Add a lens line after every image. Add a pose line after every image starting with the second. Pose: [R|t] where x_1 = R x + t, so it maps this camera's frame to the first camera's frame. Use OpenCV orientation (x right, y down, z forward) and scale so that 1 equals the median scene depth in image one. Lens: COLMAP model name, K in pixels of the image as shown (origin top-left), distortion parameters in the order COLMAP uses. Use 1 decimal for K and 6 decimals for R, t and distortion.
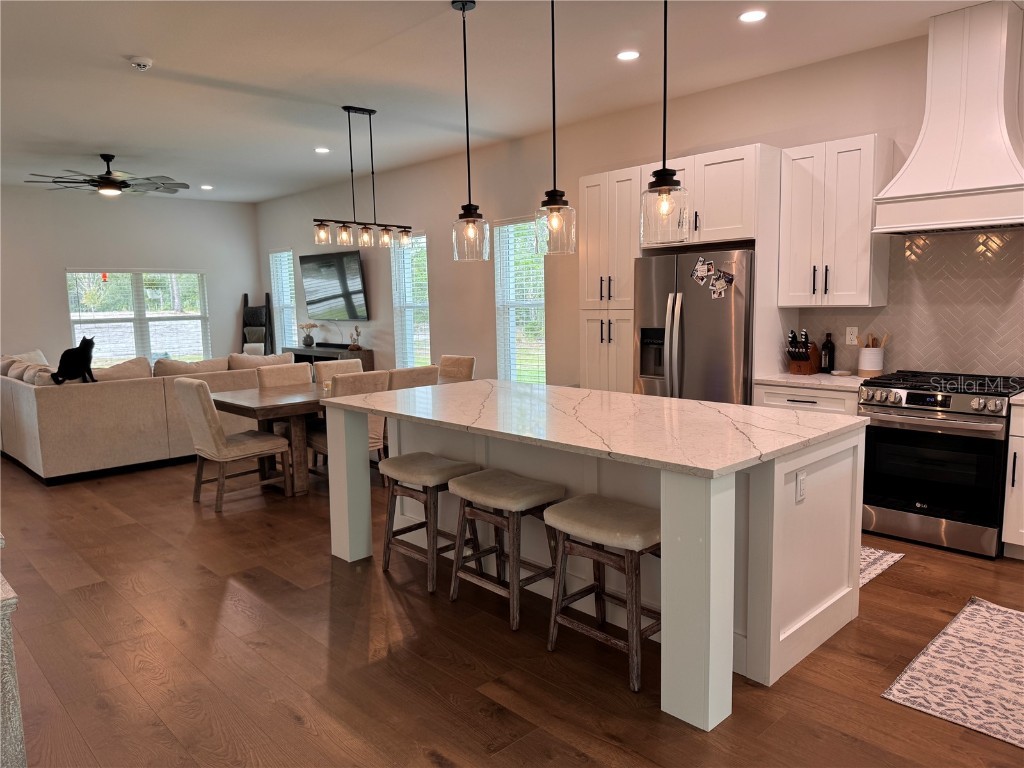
lens RADIAL K [[720.2, 0, 510.9], [0, 720.2, 388.6], [0, 0, 1]] dist [0.104500, -0.143037]
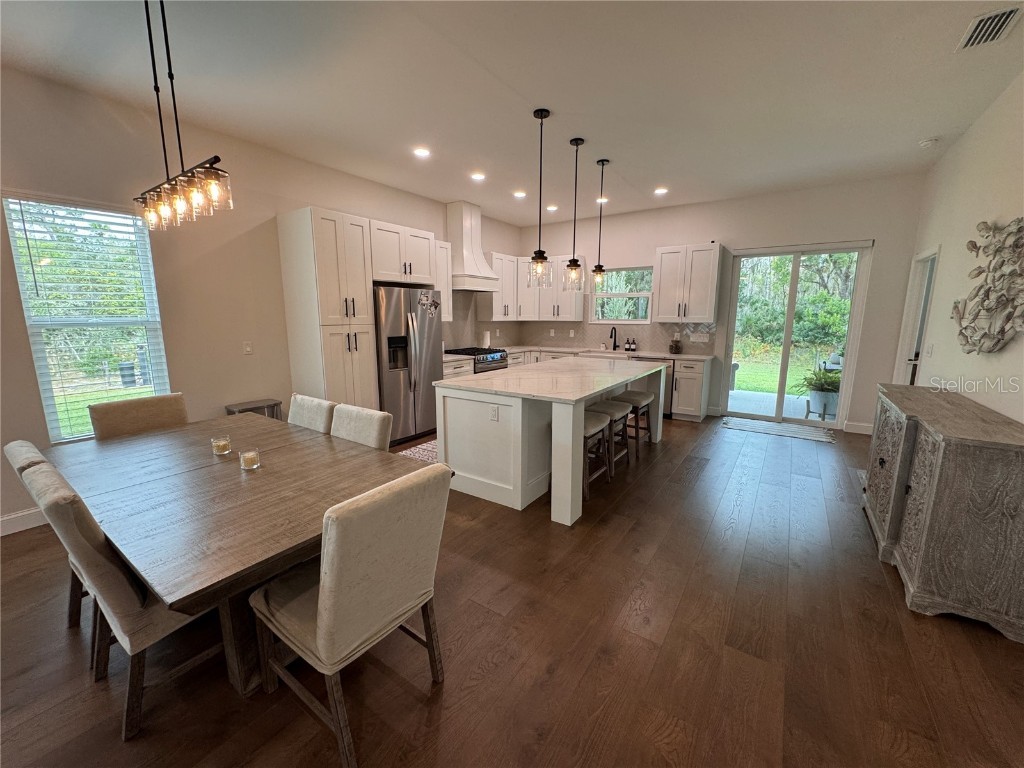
lens RADIAL K [[408.6, 0, 512.0], [0, 408.6, 384.0], [0, 0, 1]] dist [-0.003333, -0.000215]
pose [[-0.213013, -0.145117, 0.966213, -0.791697], [0.125711, 0.976618, 0.174394, -0.123583], [-0.968928, 0.158611, -0.189789, 1.113628]]
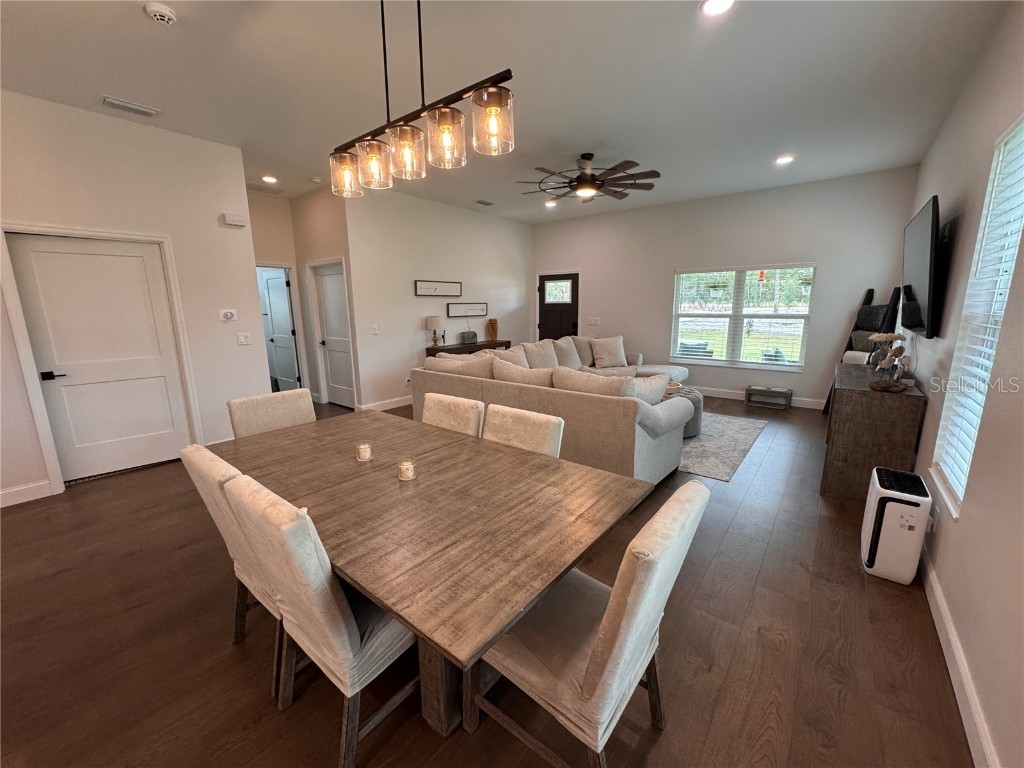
lens RADIAL K [[407.4, 0, 512.0], [0, 407.4, 384.0], [0, 0, 1]] dist [-0.003340, -0.000093]
pose [[0.138706, 0.212644, -0.967235, 0.087951], [-0.117395, 0.973320, 0.197147, -0.177338], [0.983351, 0.086203, 0.159969, 1.388882]]
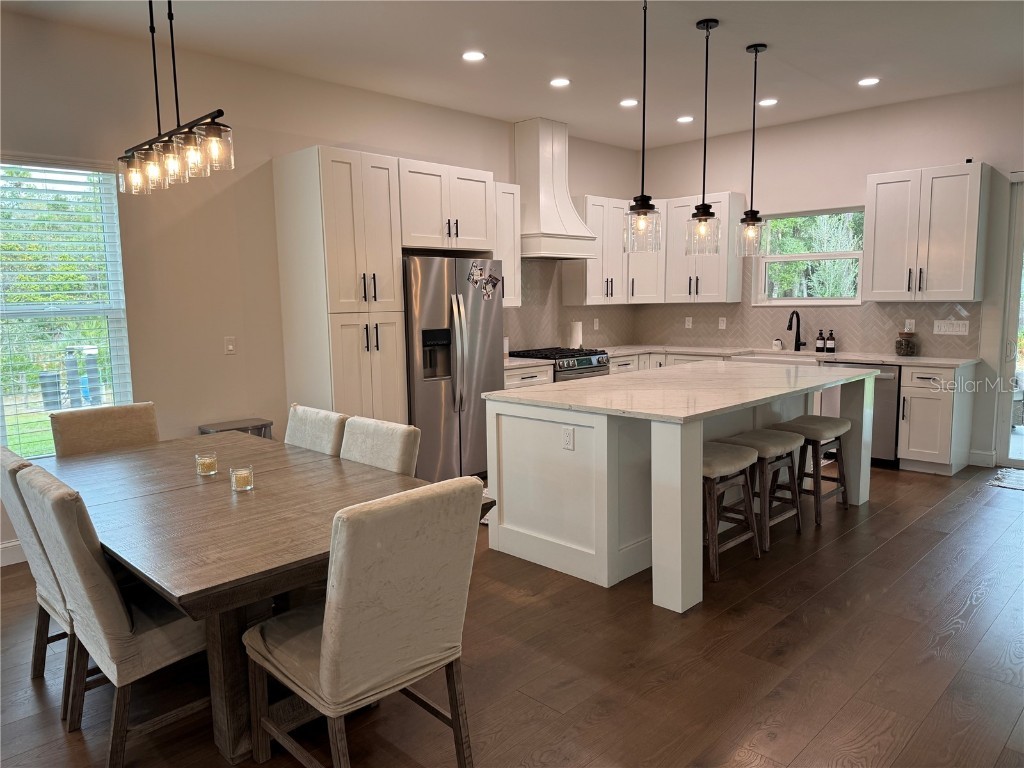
lens RADIAL K [[711.8, 0, 512.0], [0, 711.8, 384.0], [0, 0, 1]] dist [0.127869, -0.207503]
pose [[-0.035118, -0.100757, 0.994291, -0.927984], [0.141885, 0.984324, 0.104758, -0.114783], [-0.989260, 0.144754, -0.020272, 1.090990]]
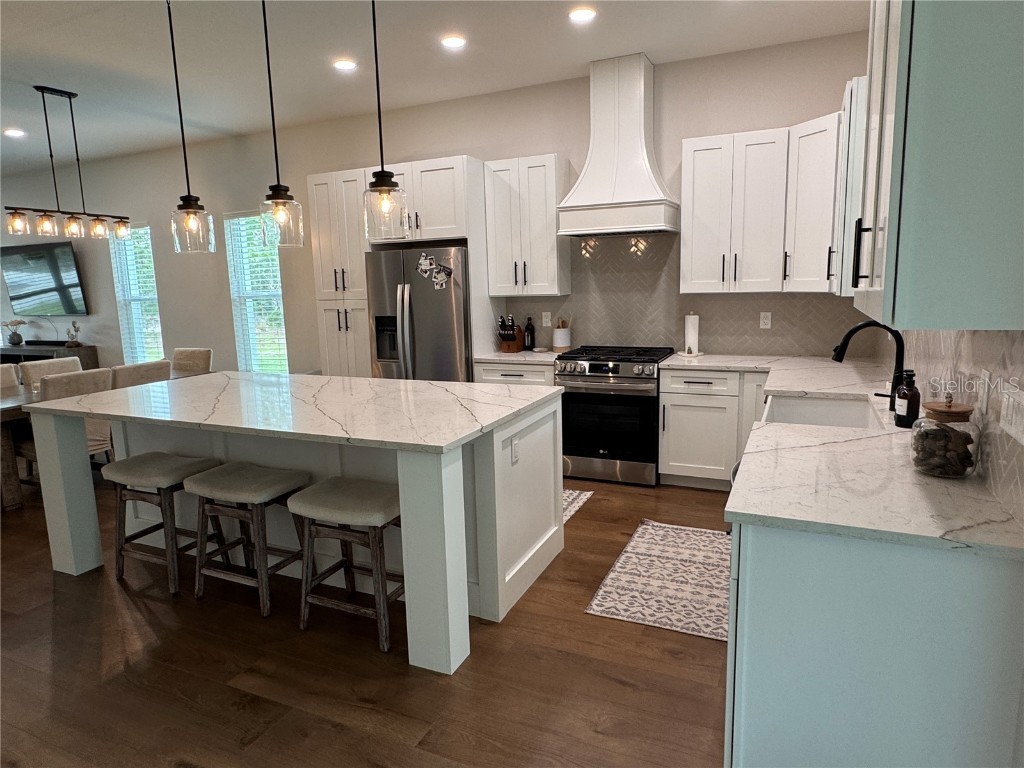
lens RADIAL K [[636.4, 0, 512.0], [0, 636.4, 384.0], [0, 0, 1]] dist [-0.000811, -0.002415]
pose [[0.927535, -0.065241, 0.367999, 0.013301], [0.055930, 0.997788, 0.035923, -0.005671], [-0.369528, -0.012738, 0.929132, 0.031976]]
